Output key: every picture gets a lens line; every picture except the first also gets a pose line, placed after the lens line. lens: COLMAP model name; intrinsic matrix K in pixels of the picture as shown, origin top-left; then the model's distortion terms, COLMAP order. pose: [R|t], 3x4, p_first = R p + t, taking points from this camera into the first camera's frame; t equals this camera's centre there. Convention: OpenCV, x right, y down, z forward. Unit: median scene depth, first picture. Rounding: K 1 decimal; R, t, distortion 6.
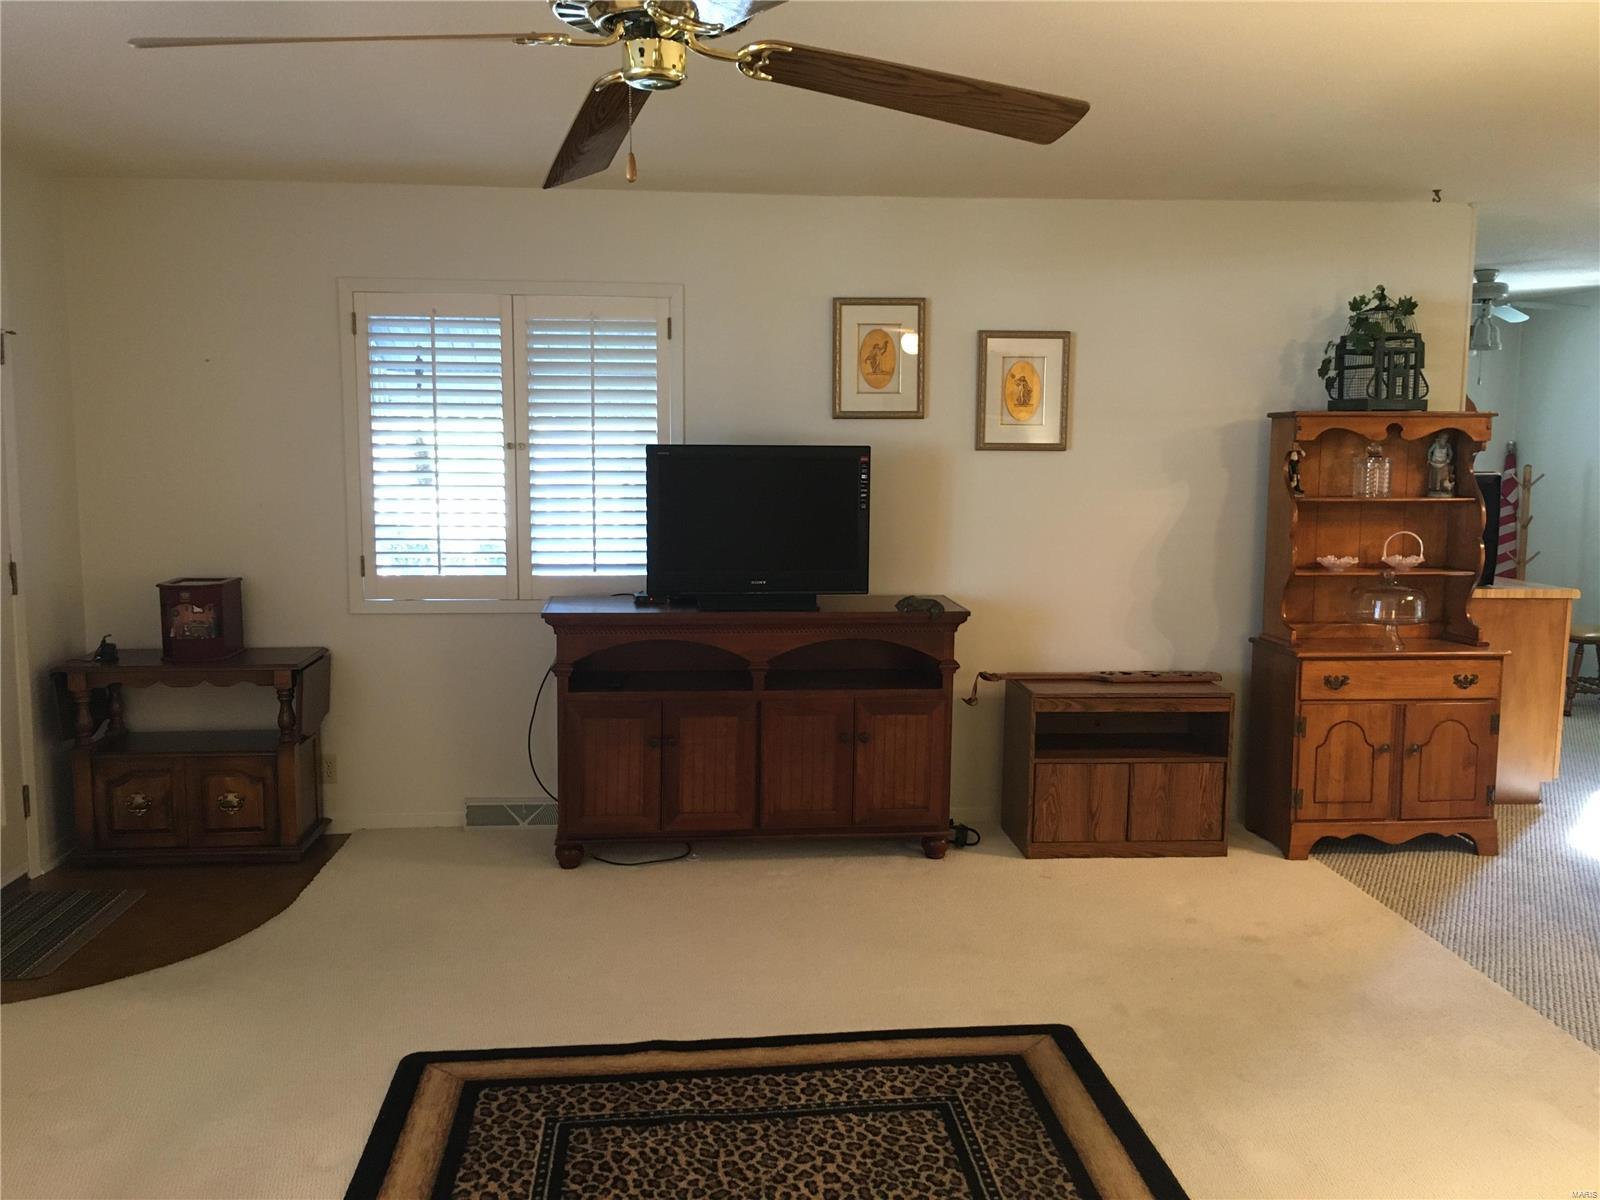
lens RADIAL K [[1354.7, 0, 803.5], [0, 1354.7, 592.5], [0, 0, 1]] dist [0.126193, -0.208730]
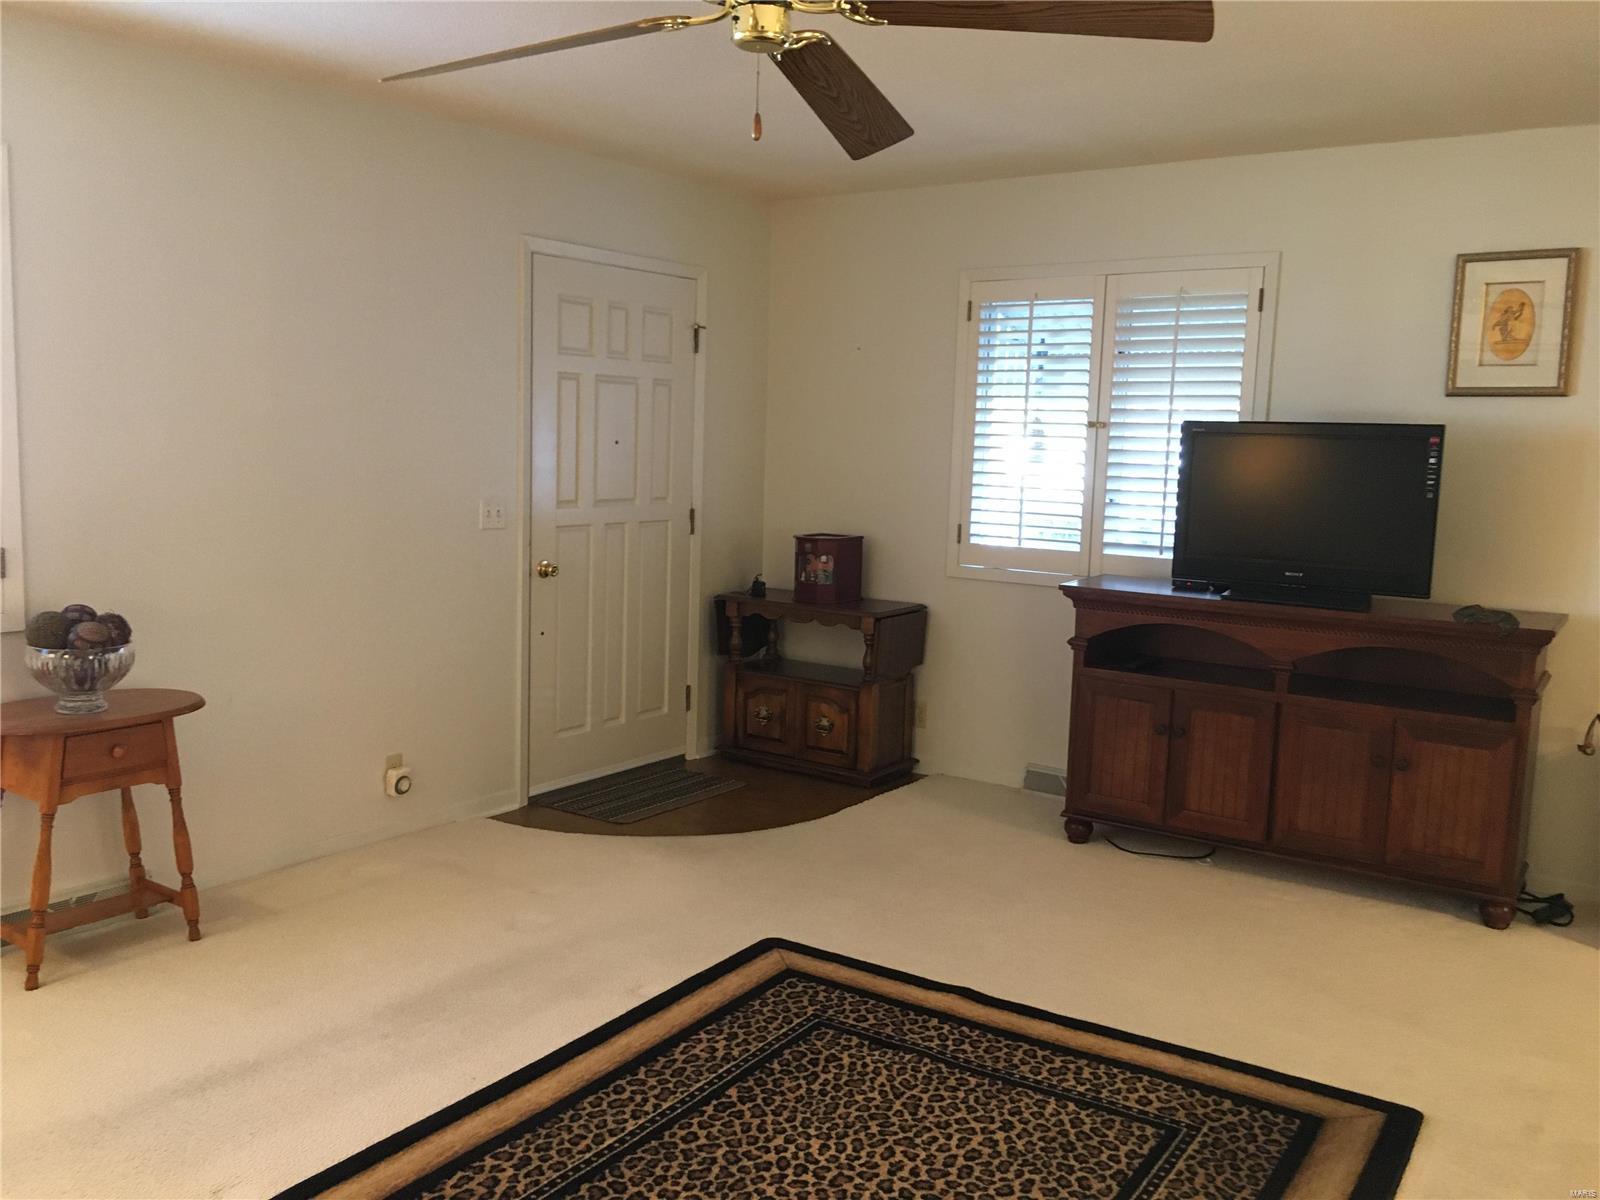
lens RADIAL K [[1370.9, 0, 804.7], [0, 1370.9, 591.1], [0, 0, 1]] dist [0.099316, -0.121700]
pose [[0.783220, 0.090223, -0.615163, 0.276059], [-0.097397, 0.995004, 0.021927, 0.015266], [0.614068, 0.042741, 0.788095, 0.070714]]
